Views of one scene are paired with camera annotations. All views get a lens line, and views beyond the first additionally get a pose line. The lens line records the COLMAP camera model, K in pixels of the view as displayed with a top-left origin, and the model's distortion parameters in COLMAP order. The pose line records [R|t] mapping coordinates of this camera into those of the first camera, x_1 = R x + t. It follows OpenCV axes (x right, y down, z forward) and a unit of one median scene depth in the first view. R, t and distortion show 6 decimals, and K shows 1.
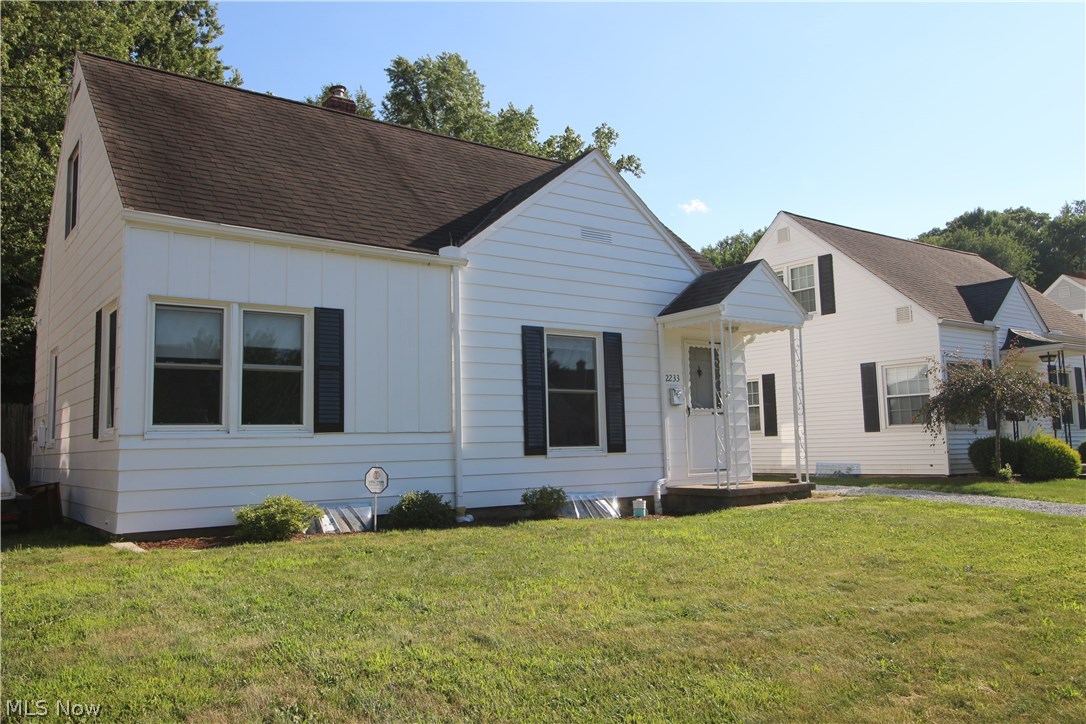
lens RADIAL K [[843.8, 0, 543.0], [0, 843.8, 362.0], [0, 0, 1]] dist [0.011958, 0.003576]
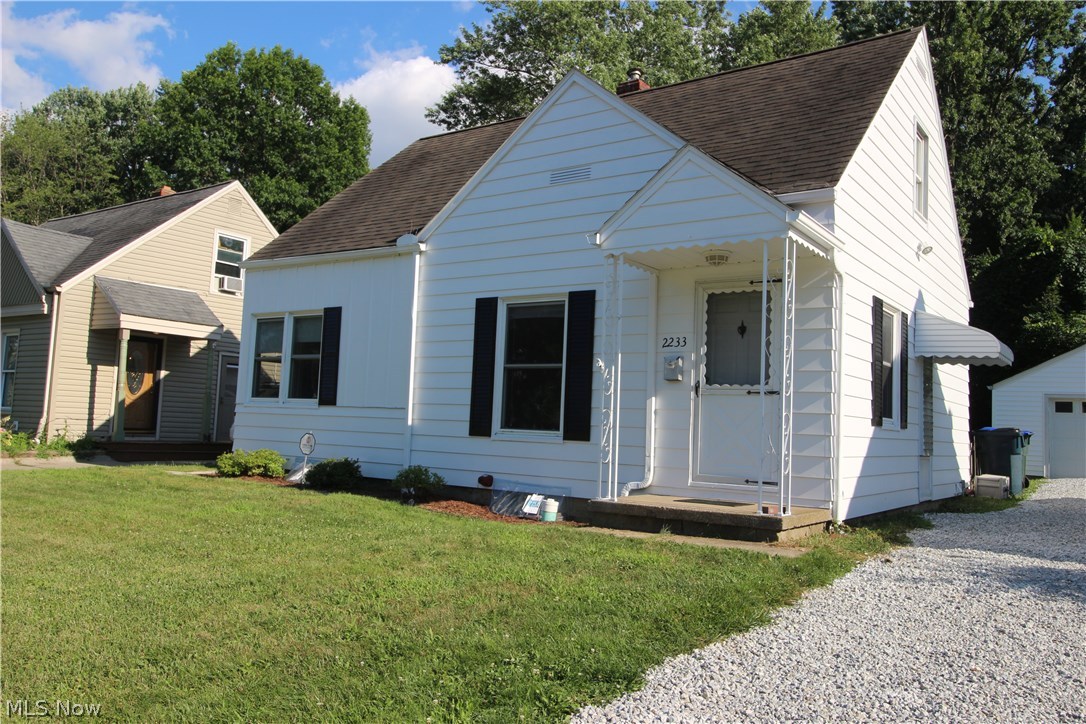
lens RADIAL K [[843.8, 0, 543.0], [0, 843.8, 362.0], [0, 0, 1]] dist [0.011958, 0.003576]
pose [[0.318942, -0.039395, -0.946955, 0.883129], [0.044420, 0.998659, -0.026585, 0.055770], [0.946733, -0.033584, 0.320265, 0.757110]]
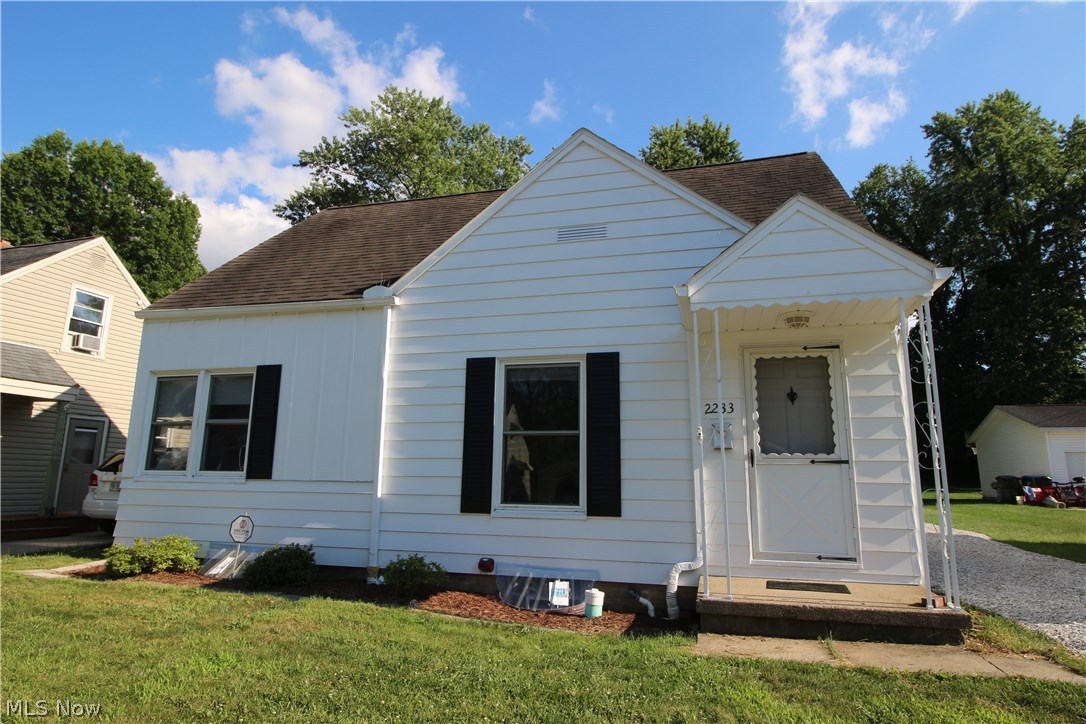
lens RADIAL K [[618.2, 0, 545.1], [0, 618.2, 359.6], [0, 0, 1]] dist [0.000597, -0.001929]
pose [[0.620144, -0.117269, -0.775674, 0.509936], [0.051576, 0.992719, -0.108848, 0.030491], [0.782791, 0.027495, 0.621677, 0.662157]]
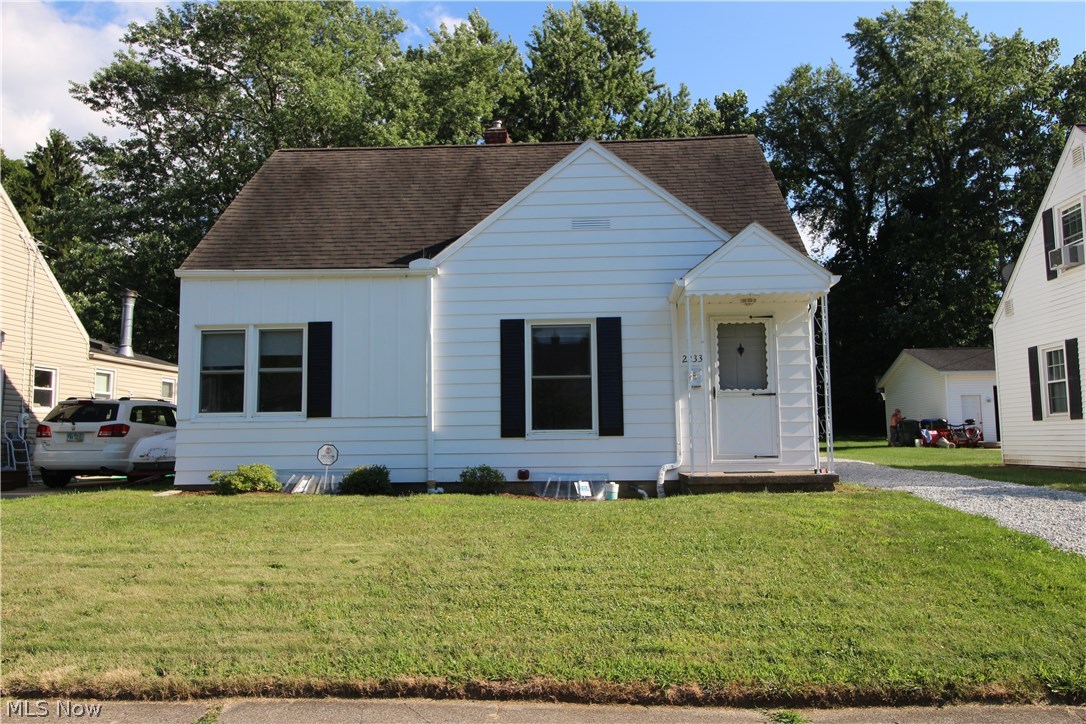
lens RADIAL K [[843.8, 0, 543.0], [0, 843.8, 362.0], [0, 0, 1]] dist [0.011958, 0.003576]
pose [[0.768523, -0.046662, -0.638118, 0.710144], [0.057489, 0.998339, -0.003767, 0.019099], [0.637234, -0.033790, 0.769930, 0.183621]]
